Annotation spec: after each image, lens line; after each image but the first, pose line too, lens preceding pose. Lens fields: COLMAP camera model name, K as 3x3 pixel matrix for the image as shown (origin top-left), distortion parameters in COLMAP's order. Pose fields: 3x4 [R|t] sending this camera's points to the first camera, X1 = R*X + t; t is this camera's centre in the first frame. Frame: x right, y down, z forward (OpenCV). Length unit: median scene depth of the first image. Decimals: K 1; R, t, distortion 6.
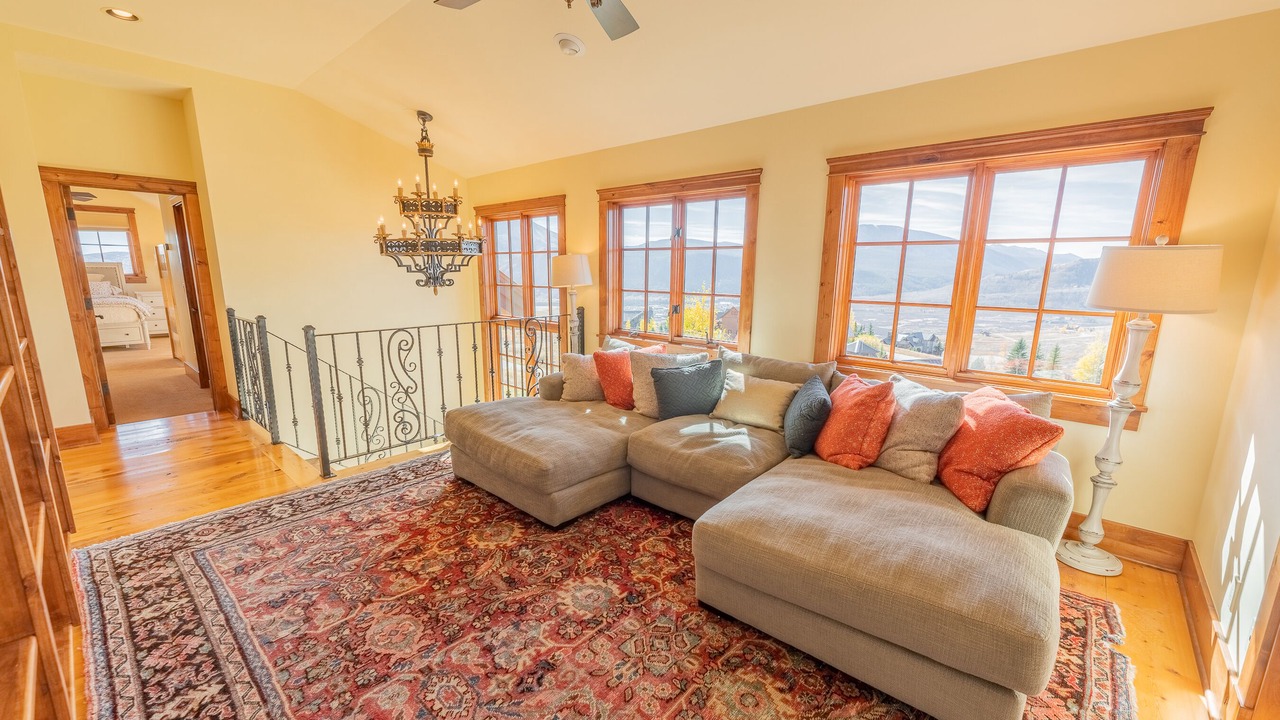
lens RADIAL K [[503.0, 0, 636.0], [0, 503.0, 365.7], [0, 0, 1]] dist [0.002634, -0.000282]
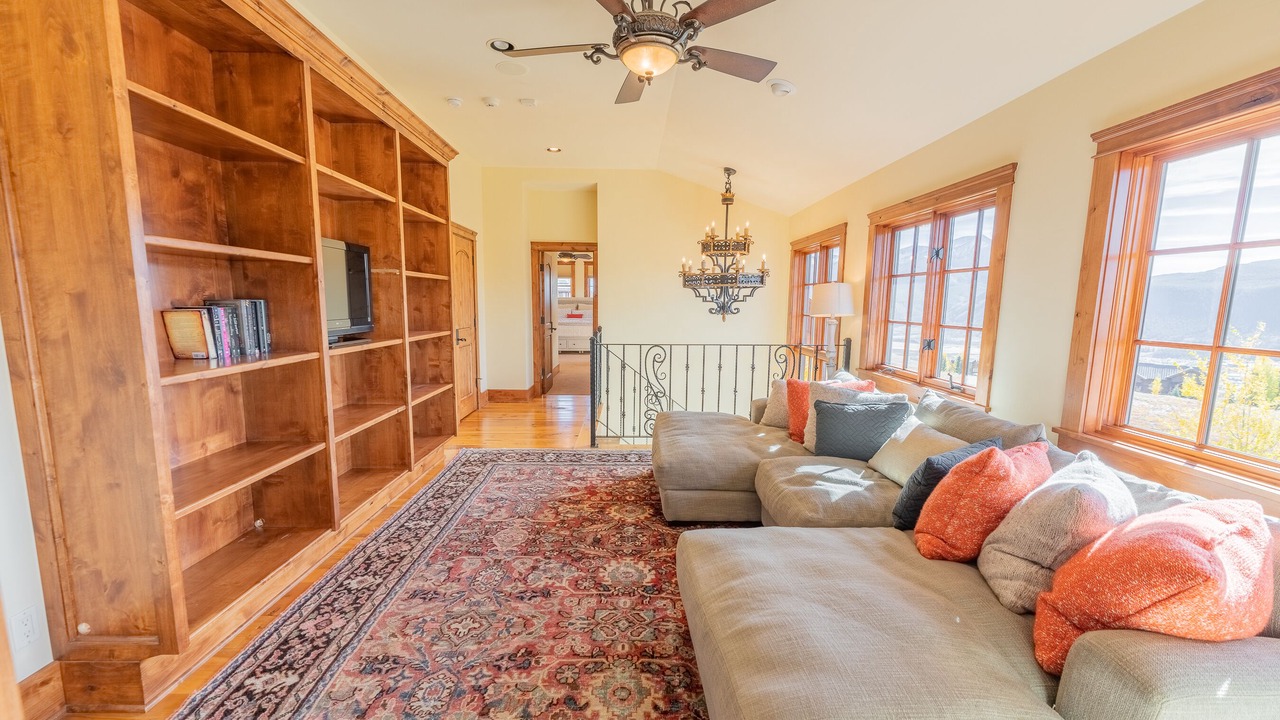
lens RADIAL K [[503.0, 0, 638.0], [0, 503.0, 365.8], [0, 0, 1]] dist [0.002634, -0.000282]
pose [[0.688700, 0.090816, -0.719336, 0.540340], [-0.140059, 0.990101, -0.009094, -0.003922], [0.711390, 0.107012, 0.694602, 0.127205]]
